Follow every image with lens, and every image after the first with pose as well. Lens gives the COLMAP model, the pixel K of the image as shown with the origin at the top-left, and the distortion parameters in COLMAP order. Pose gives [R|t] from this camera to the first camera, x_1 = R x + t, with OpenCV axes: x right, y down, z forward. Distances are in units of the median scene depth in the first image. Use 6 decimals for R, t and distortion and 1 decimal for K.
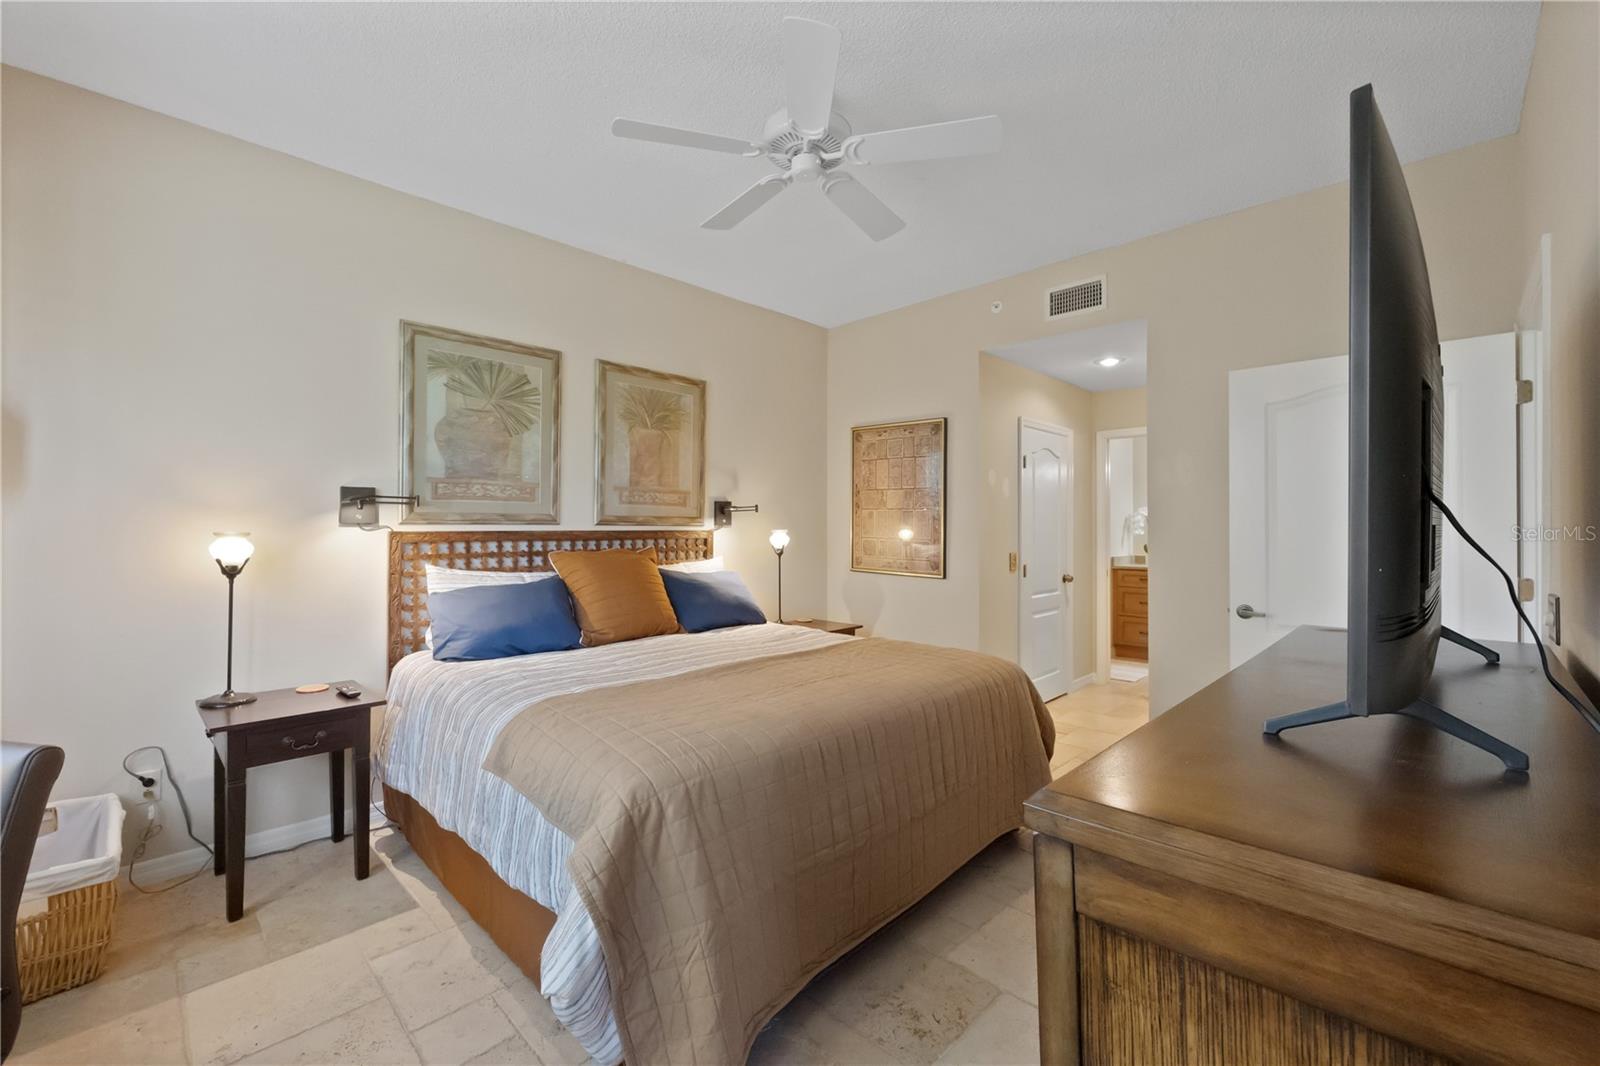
lens RADIAL K [[657.8, 0, 795.9], [0, 657.8, 539.5], [0, 0, 1]] dist [0.003786, 0.000029]
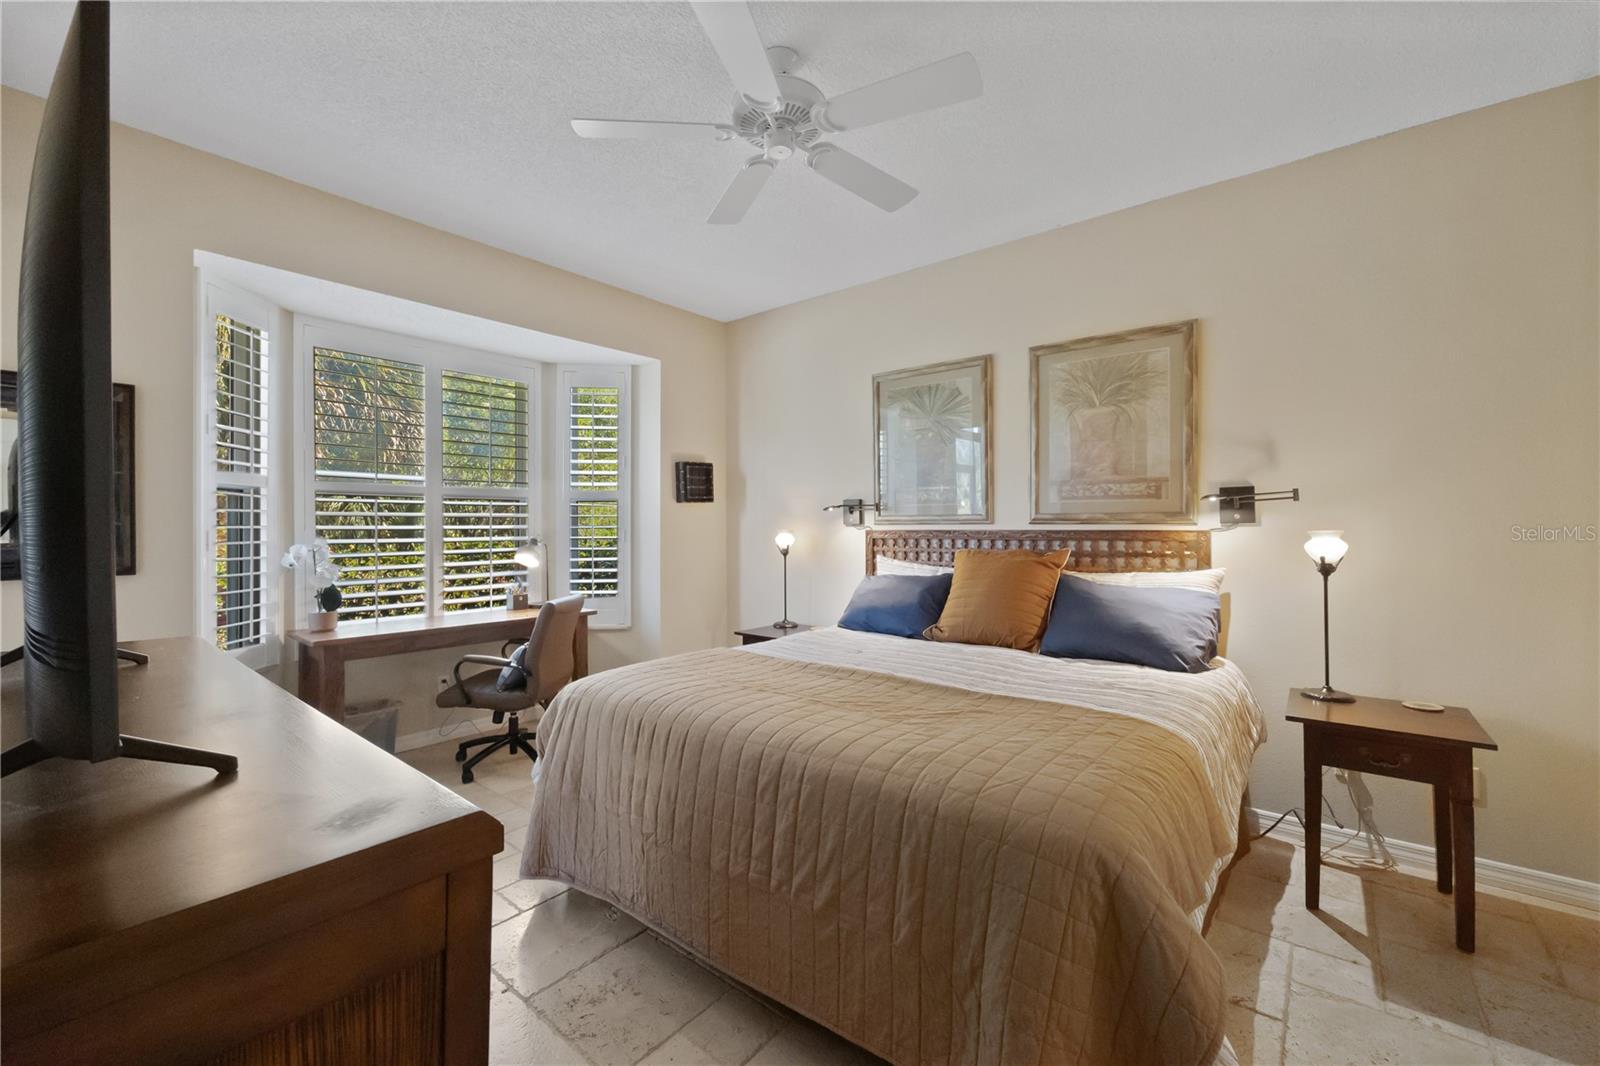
lens RADIAL K [[657.8, 0, 798.9], [0, 657.8, 523.1], [0, 0, 1]] dist [0.003786, 0.000029]
pose [[0.098615, -0.006769, -0.995103, 0.569610], [-0.016469, 0.999829, -0.008433, -0.009267], [0.994989, 0.017220, 0.098487, 0.551995]]
